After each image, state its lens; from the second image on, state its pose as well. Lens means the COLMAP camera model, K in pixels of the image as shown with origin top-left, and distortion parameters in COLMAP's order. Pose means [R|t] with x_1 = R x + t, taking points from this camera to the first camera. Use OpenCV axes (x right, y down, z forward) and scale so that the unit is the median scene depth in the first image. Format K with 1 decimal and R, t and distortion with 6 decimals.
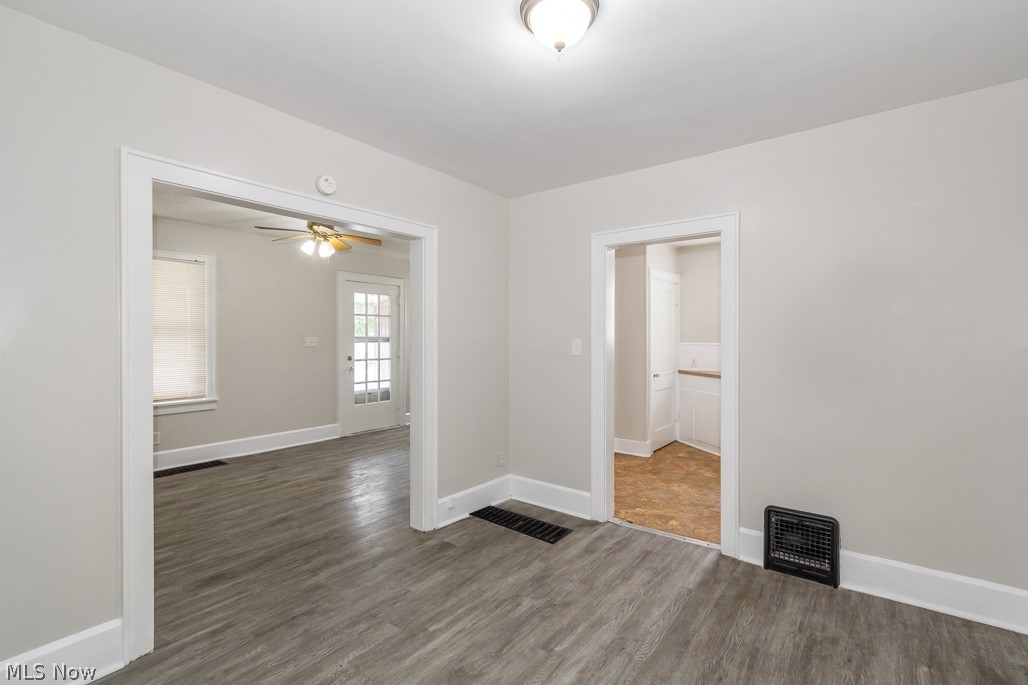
lens RADIAL K [[473.7, 0, 514.0], [0, 473.7, 342.5], [0, 0, 1]] dist [0.010598, -0.000819]
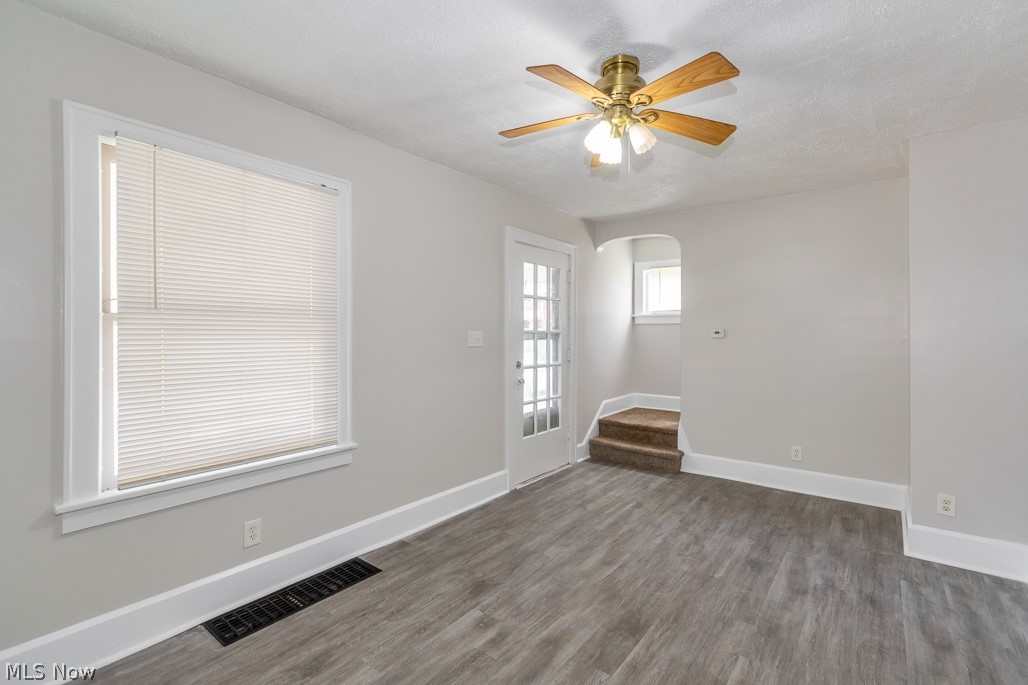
lens RADIAL K [[470.0, 0, 518.2], [0, 470.0, 332.5], [0, 0, 1]] dist [0.009899, -0.000642]
pose [[0.999842, 0.001598, 0.017709, -0.498750], [-0.001401, 0.999937, -0.011126, -0.004210], [-0.017726, 0.011099, 0.999781, 0.513590]]
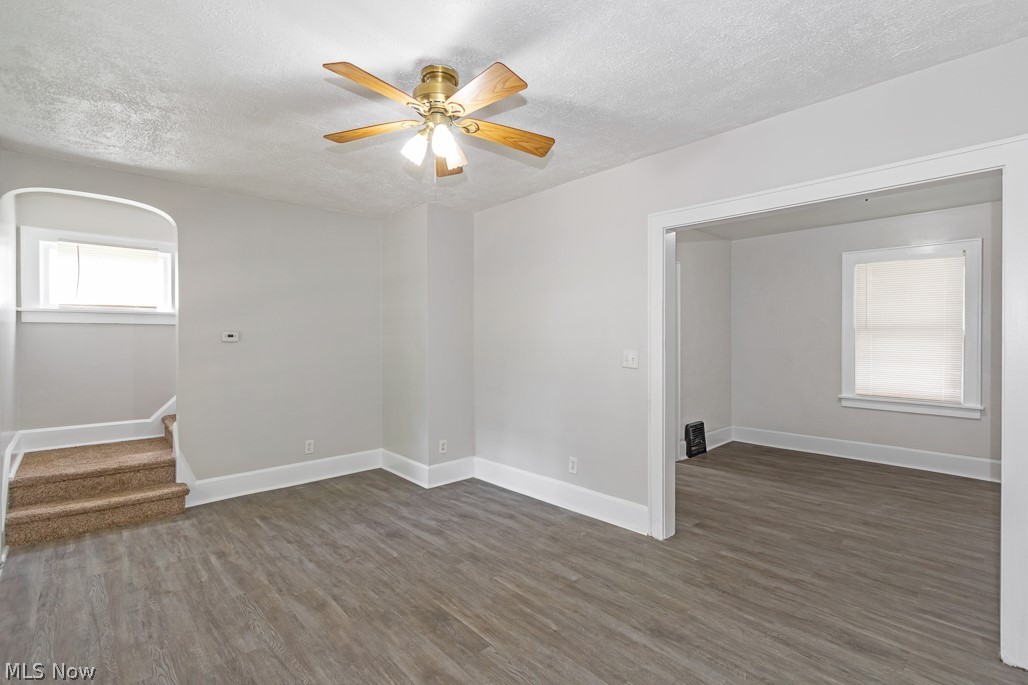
lens RADIAL K [[473.7, 0, 514.0], [0, 473.7, 342.5], [0, 0, 1]] dist [0.010598, -0.000819]
pose [[0.157353, -0.013776, 0.987446, -0.844637], [0.009437, 0.999878, 0.012446, -0.009169], [-0.987497, 0.007360, 0.157463, 0.818344]]
